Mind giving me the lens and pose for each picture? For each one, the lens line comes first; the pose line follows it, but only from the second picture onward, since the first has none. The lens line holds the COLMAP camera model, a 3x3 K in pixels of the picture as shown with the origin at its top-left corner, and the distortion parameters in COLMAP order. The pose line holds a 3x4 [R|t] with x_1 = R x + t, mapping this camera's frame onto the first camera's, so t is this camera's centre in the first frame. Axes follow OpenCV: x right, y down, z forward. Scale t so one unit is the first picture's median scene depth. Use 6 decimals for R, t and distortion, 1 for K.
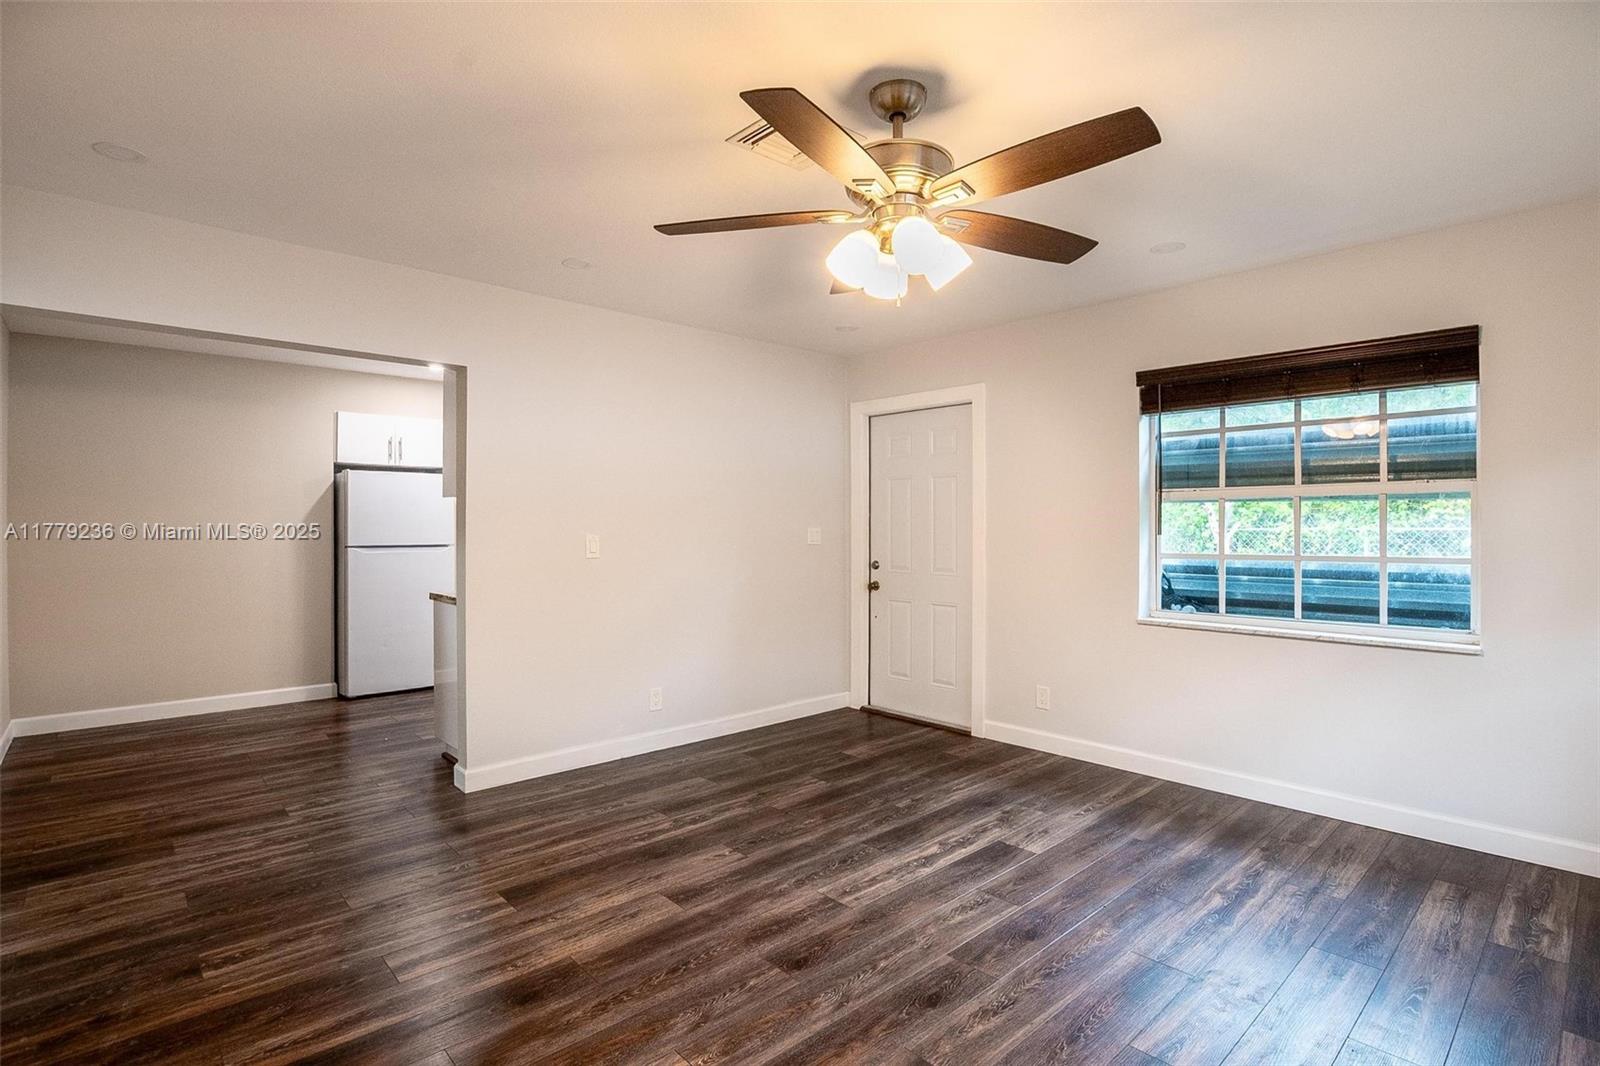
lens RADIAL K [[764.7, 0, 800.0], [0, 764.7, 533.0], [0, 0, 1]] dist [-0.037892, 0.007491]
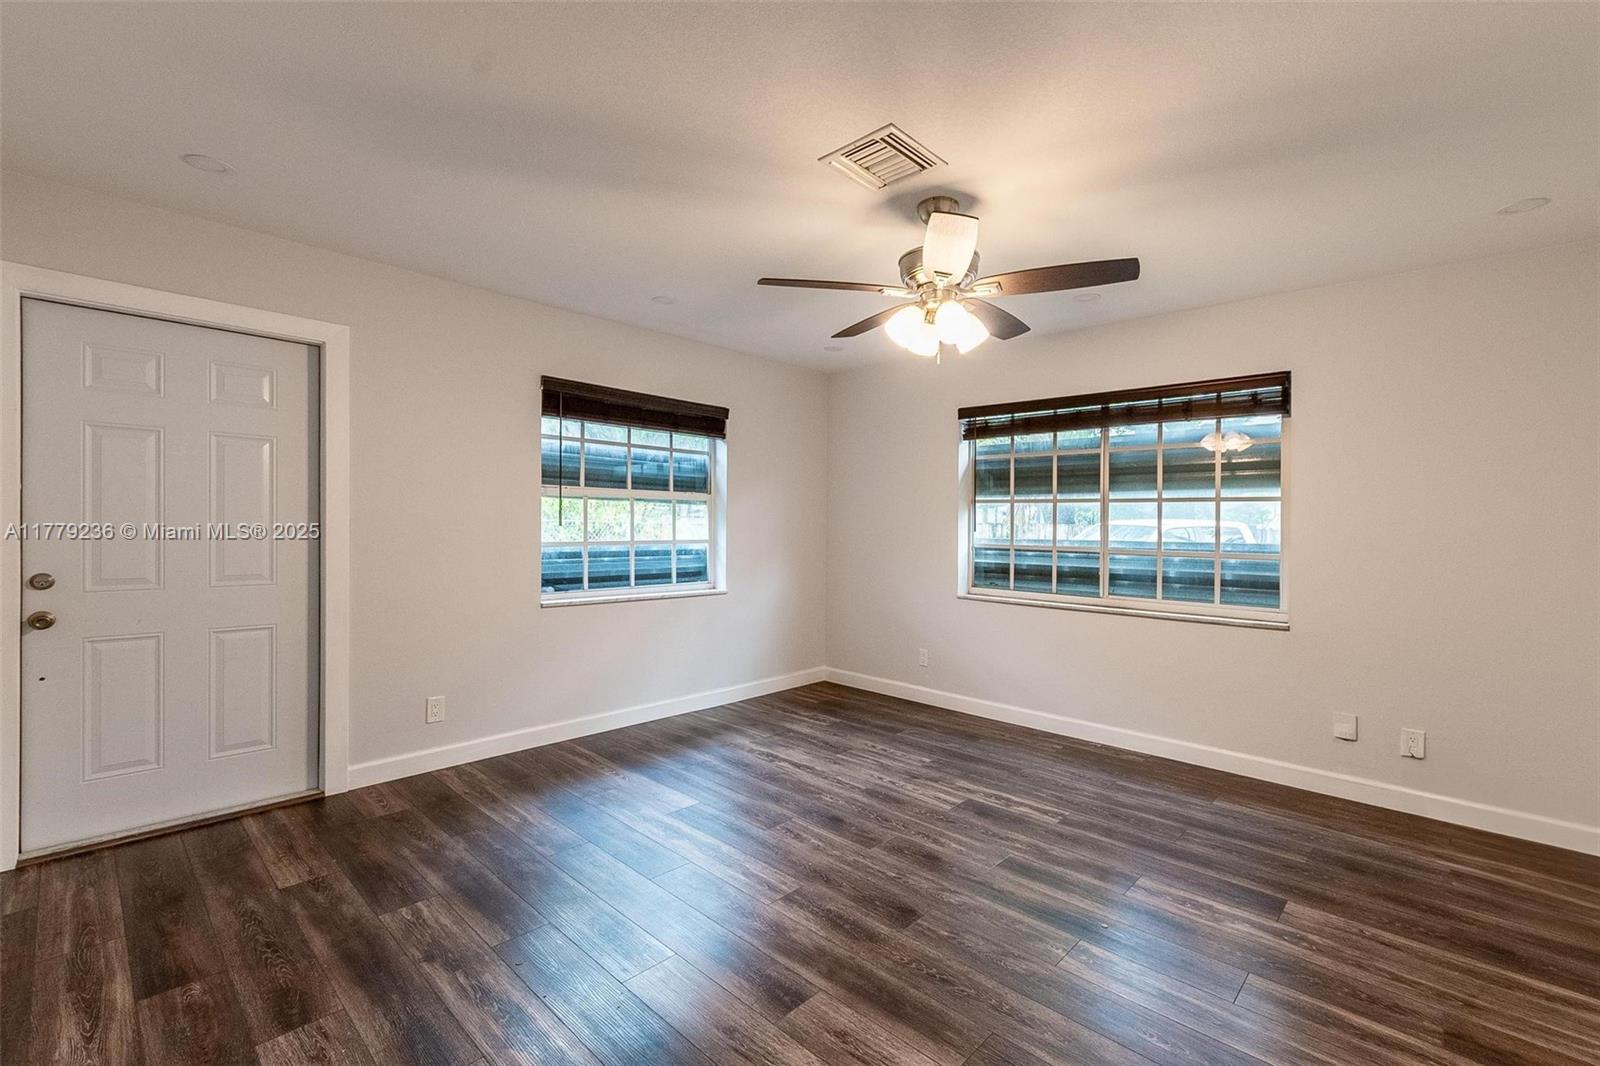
lens RADIAL K [[698.6, 0, 817.6], [0, 698.6, 506.9], [0, 0, 1]] dist [-0.000372, 0.000017]
pose [[-0.078628, 0.024941, 0.996592, -0.576342], [-0.006870, 0.999650, -0.025559, -0.001479], [-0.996880, -0.008856, -0.078429, 0.674737]]
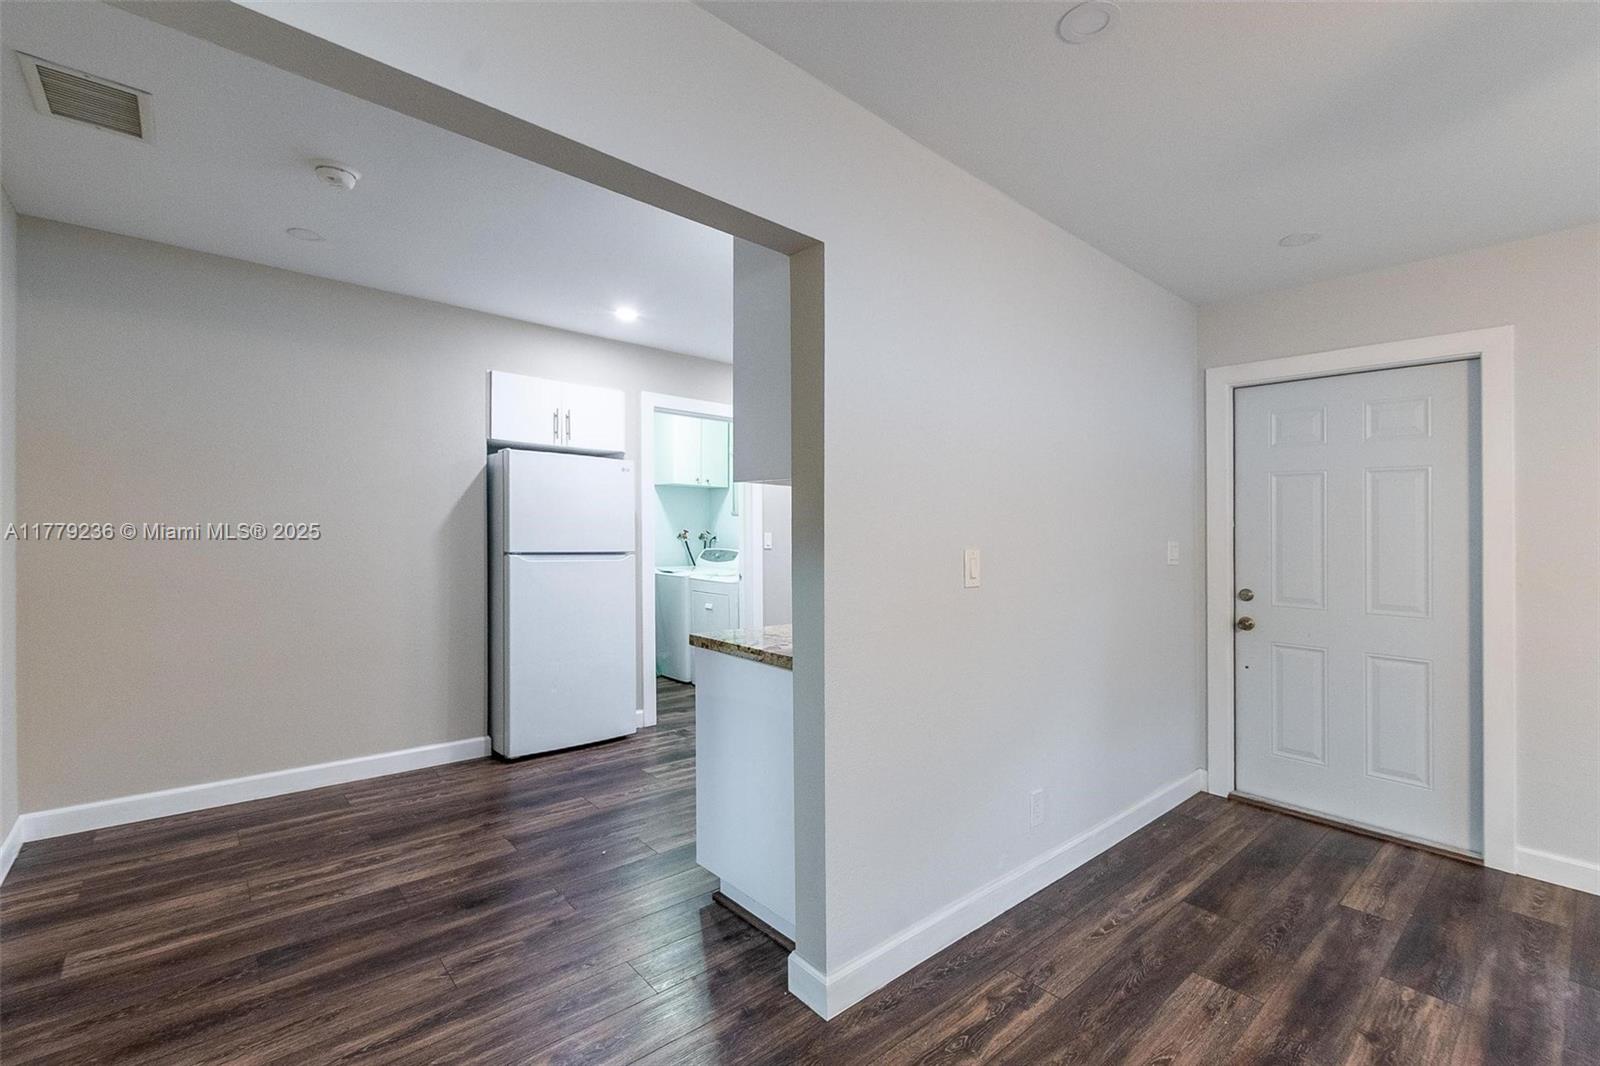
lens RADIAL K [[691.4, 0, 791.2], [0, 691.4, 548.5], [0, 0, 1]] dist [-0.000474, -0.000086]
pose [[0.999235, 0.022165, -0.032219, -0.414001], [-0.021707, 0.999660, 0.014479, -0.002428], [0.032529, -0.013768, 0.999376, 0.456571]]
